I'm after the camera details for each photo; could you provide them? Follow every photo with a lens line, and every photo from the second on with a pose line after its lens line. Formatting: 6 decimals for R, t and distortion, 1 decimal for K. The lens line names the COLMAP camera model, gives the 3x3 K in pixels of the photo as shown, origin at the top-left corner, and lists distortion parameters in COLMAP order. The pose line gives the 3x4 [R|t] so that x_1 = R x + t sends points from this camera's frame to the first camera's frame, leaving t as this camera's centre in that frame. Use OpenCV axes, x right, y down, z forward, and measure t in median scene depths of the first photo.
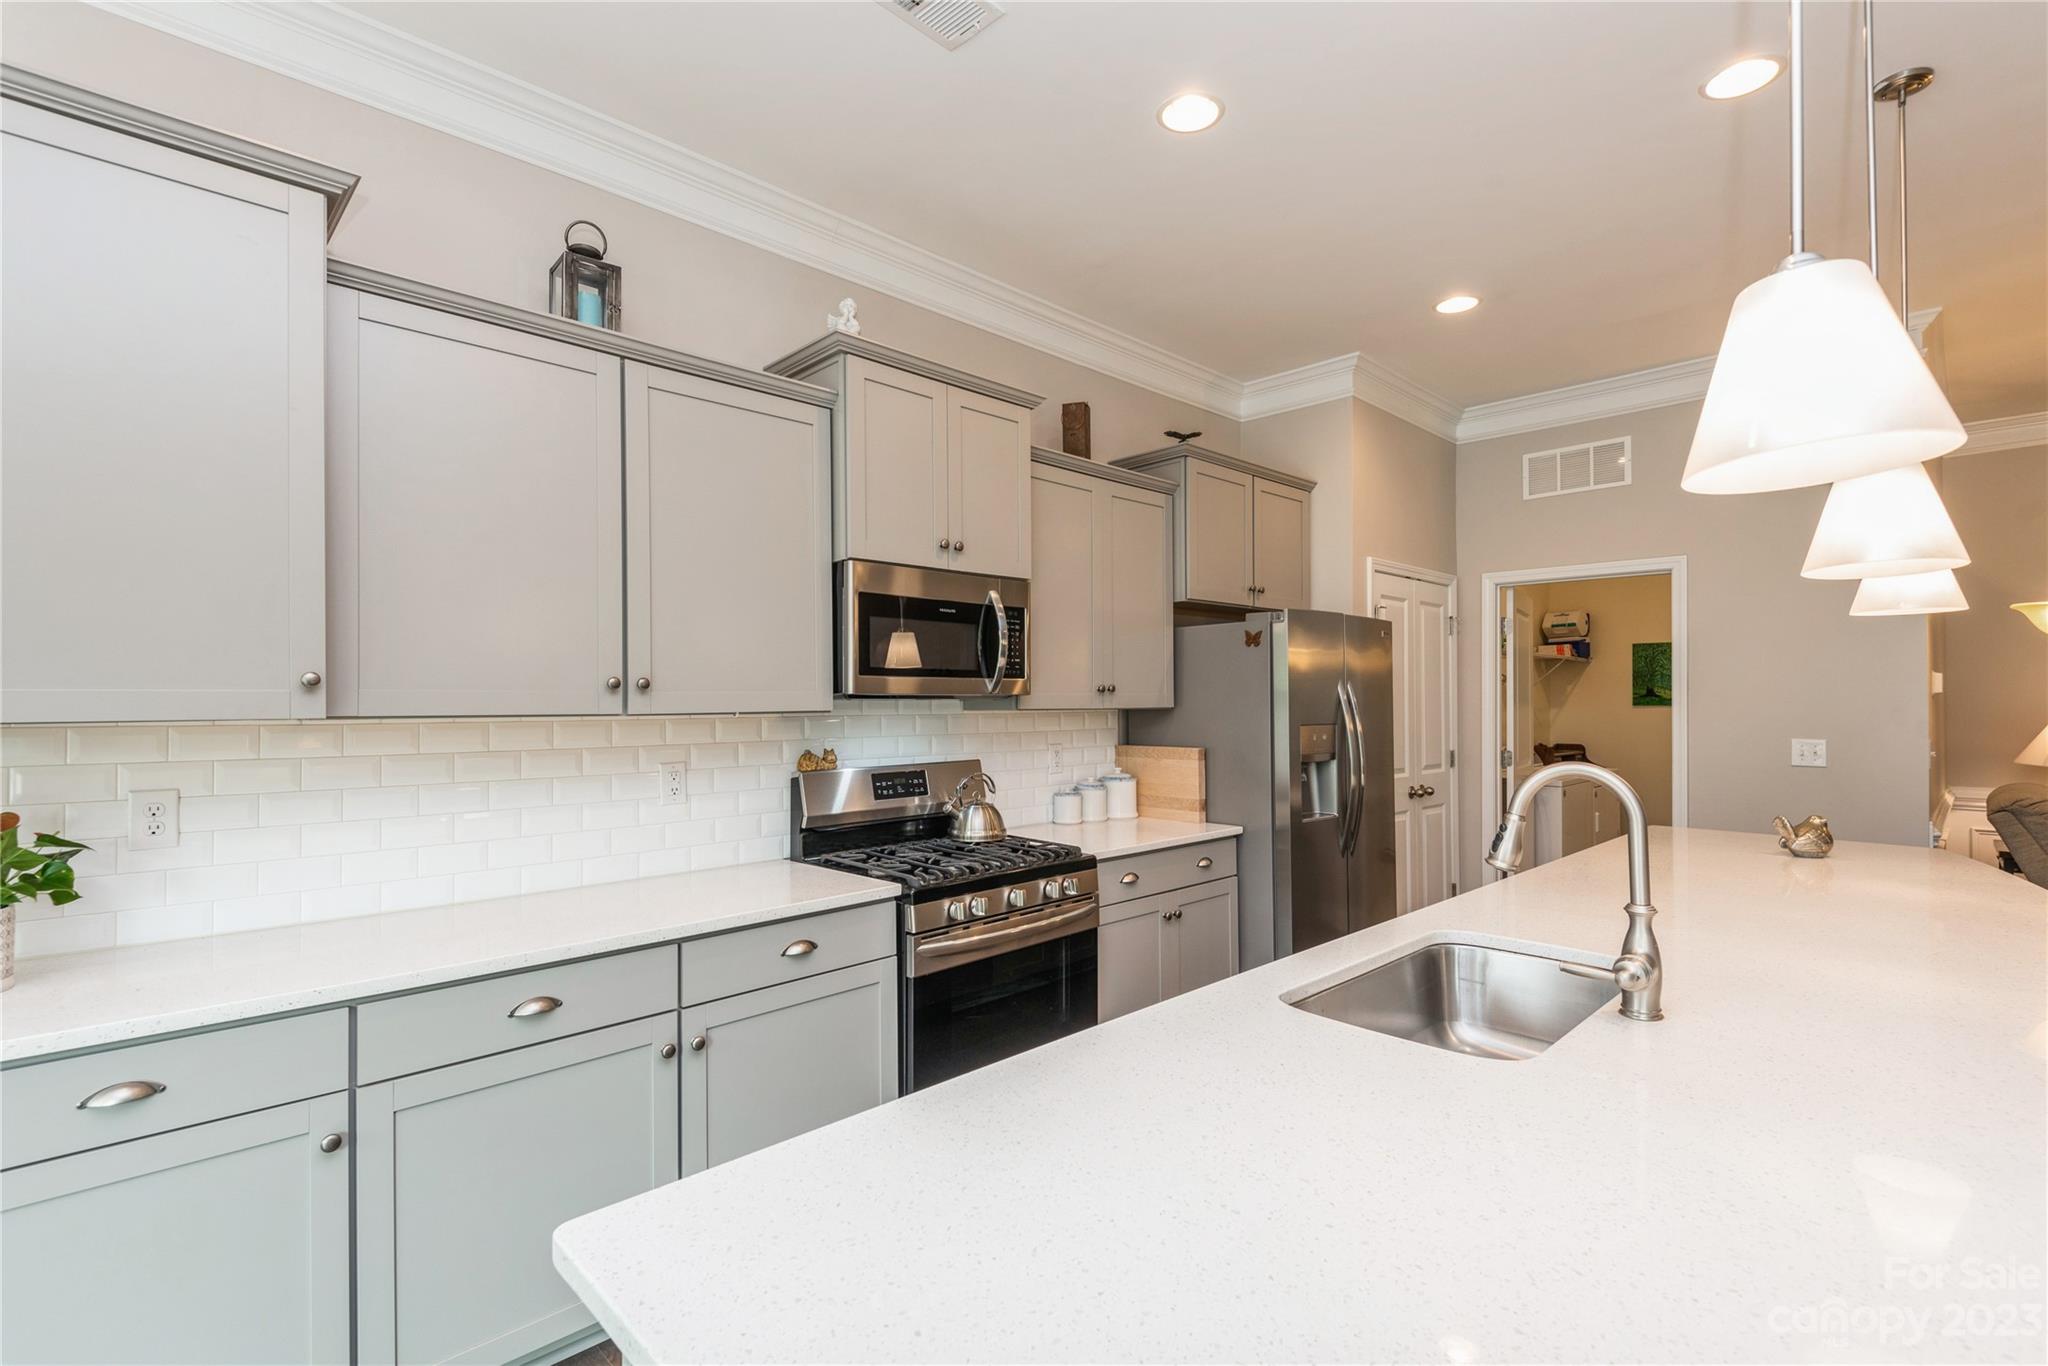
lens RADIAL K [[931.7, 0, 1018.8], [0, 931.7, 691.9], [0, 0, 1]] dist [0.024057, -0.012915]
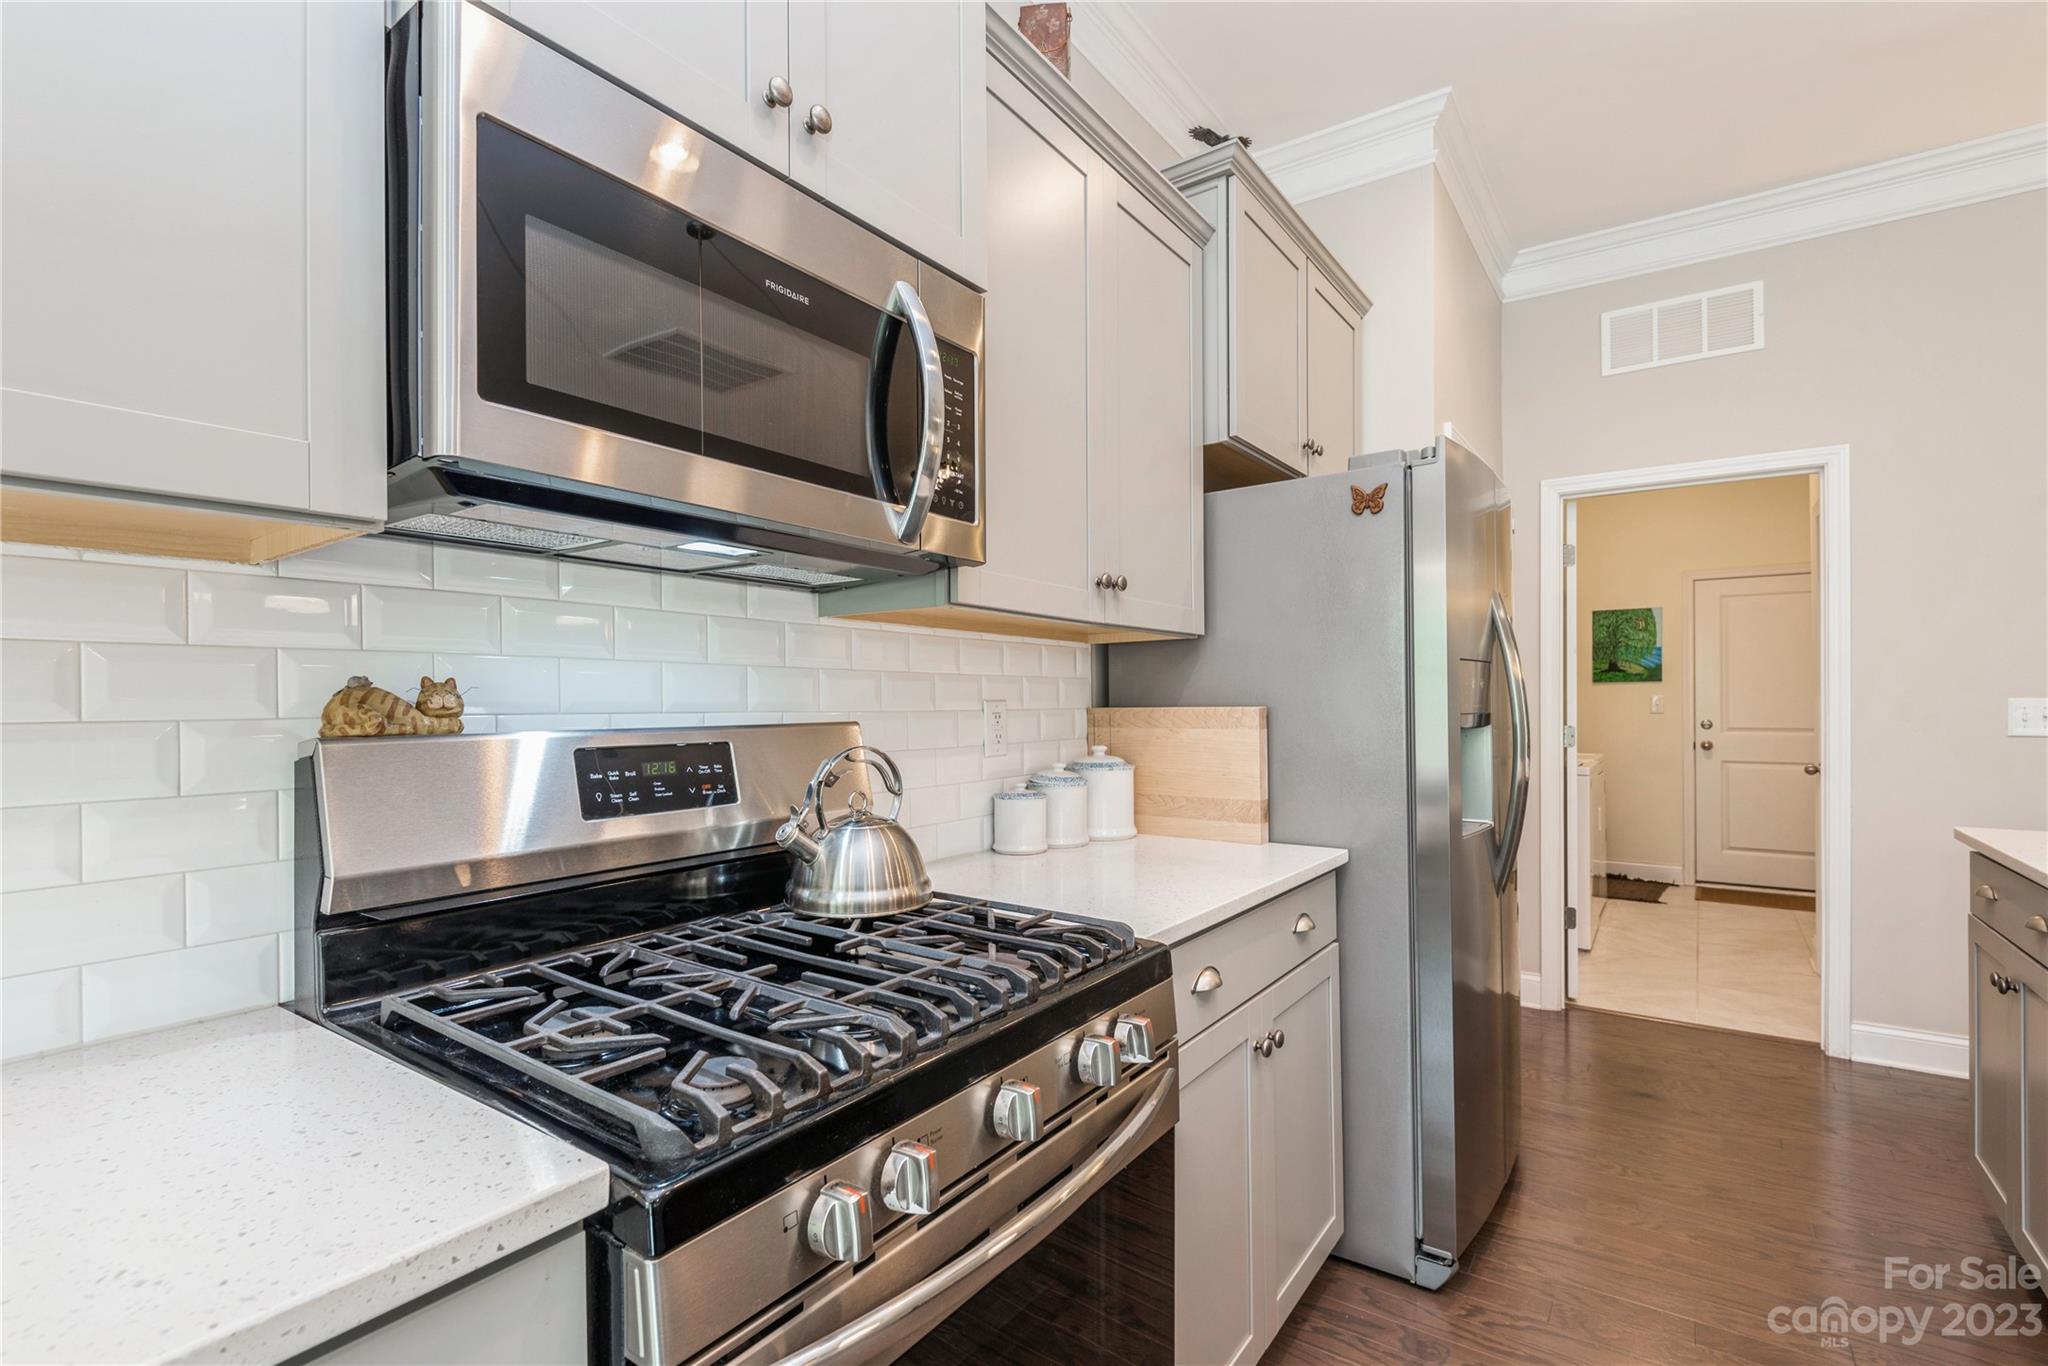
lens RADIAL K [[931.7, 0, 1026.4], [0, 931.7, 702.4], [0, 0, 1]] dist [0.024057, -0.012915]
pose [[0.981979, -0.000473, 0.188991, -0.050407], [-0.000707, 0.999981, 0.006176, 0.064584], [-0.188990, -0.006199, 0.981959, 0.577819]]
